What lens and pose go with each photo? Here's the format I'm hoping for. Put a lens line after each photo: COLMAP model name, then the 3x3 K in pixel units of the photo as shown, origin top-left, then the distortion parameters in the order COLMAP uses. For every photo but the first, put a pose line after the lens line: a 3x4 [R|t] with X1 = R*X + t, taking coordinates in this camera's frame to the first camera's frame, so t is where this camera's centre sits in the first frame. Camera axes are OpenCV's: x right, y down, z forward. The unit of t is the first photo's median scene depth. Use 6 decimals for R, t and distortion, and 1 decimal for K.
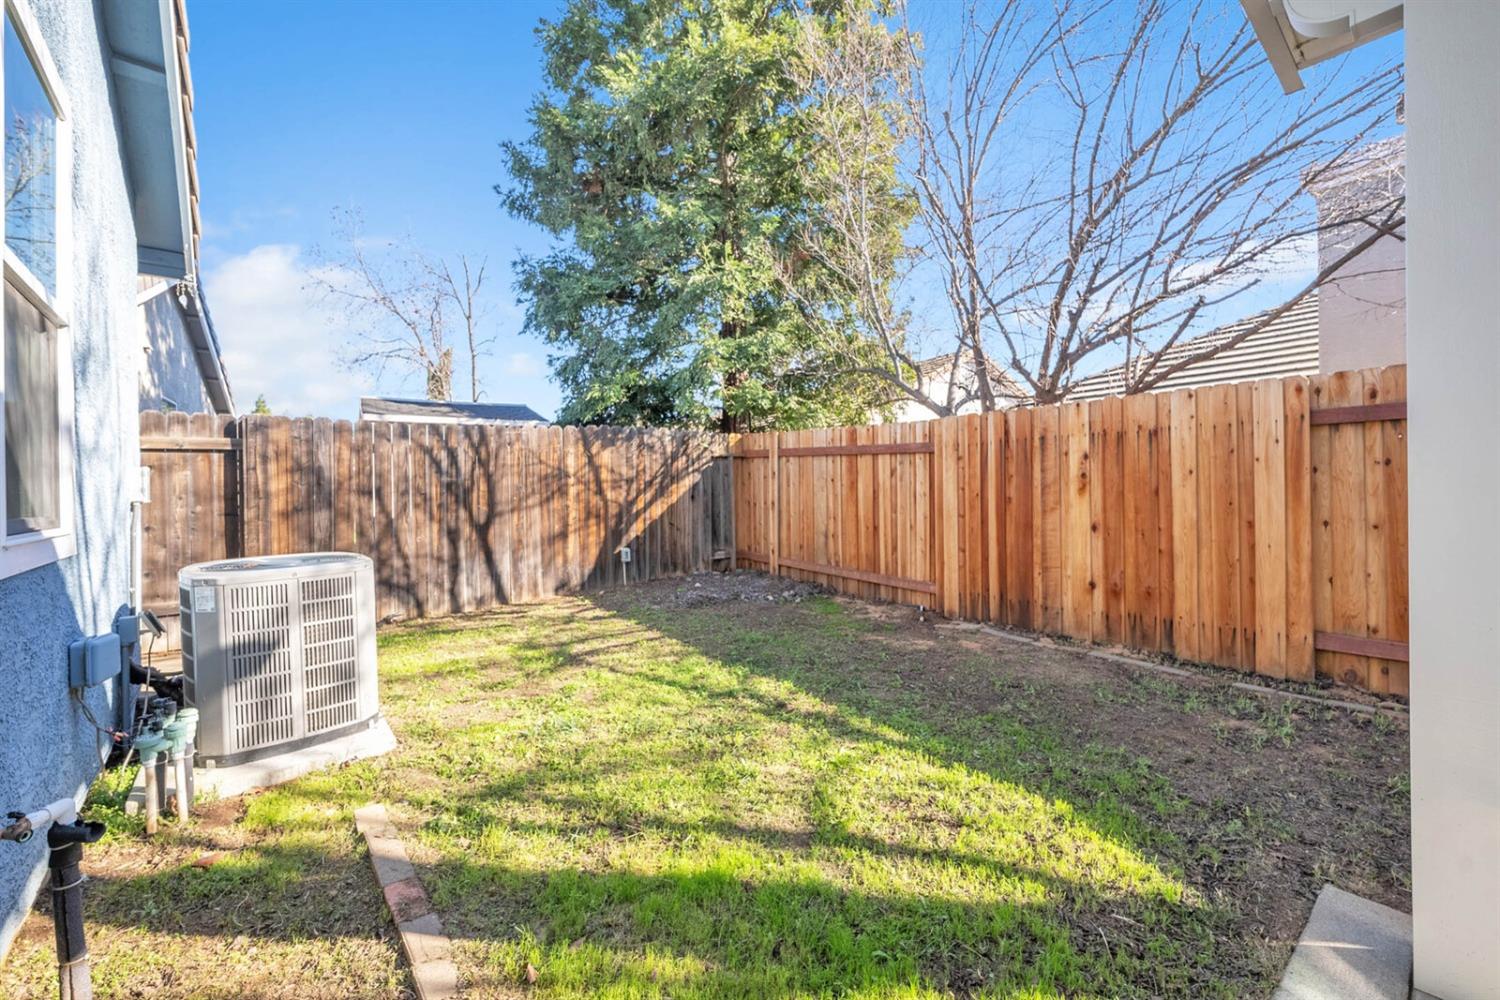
lens RADIAL K [[614.3, 0, 757.4], [0, 614.3, 507.7], [0, 0, 1]] dist [0.002758, -0.002155]
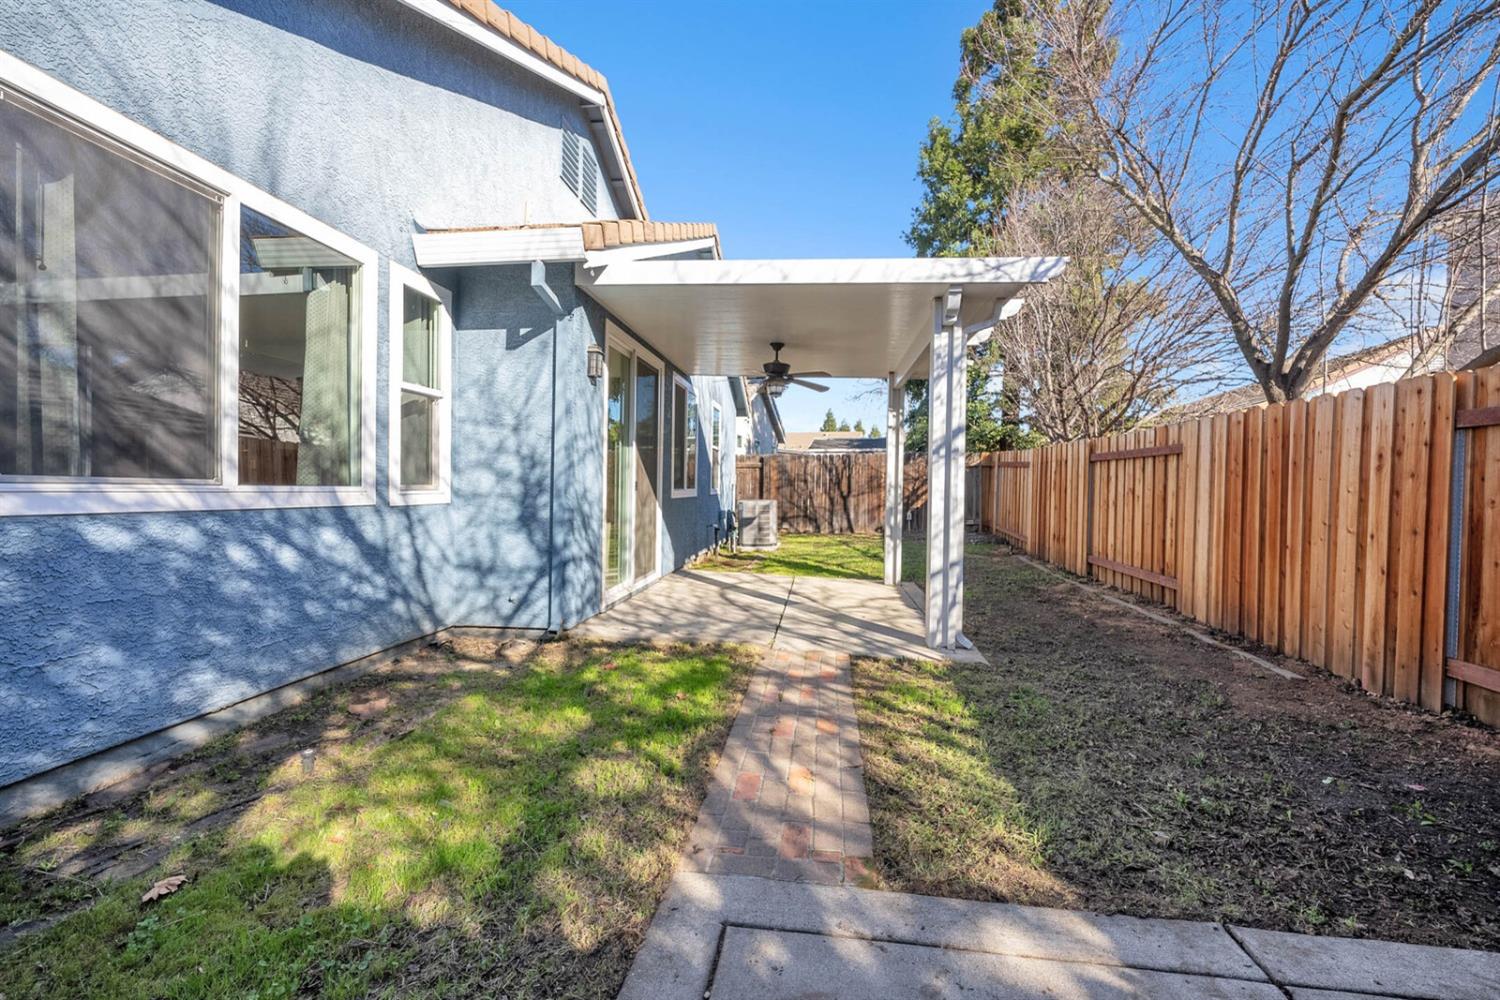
lens RADIAL K [[614.3, 0, 750.2], [0, 614.3, 491.8], [0, 0, 1]] dist [0.002758, -0.002155]
pose [[0.676862, 0.037776, -0.735140, 0.988796], [-0.047576, 0.998839, 0.007523, 0.008491], [0.734571, 0.029883, 0.677873, -0.806762]]
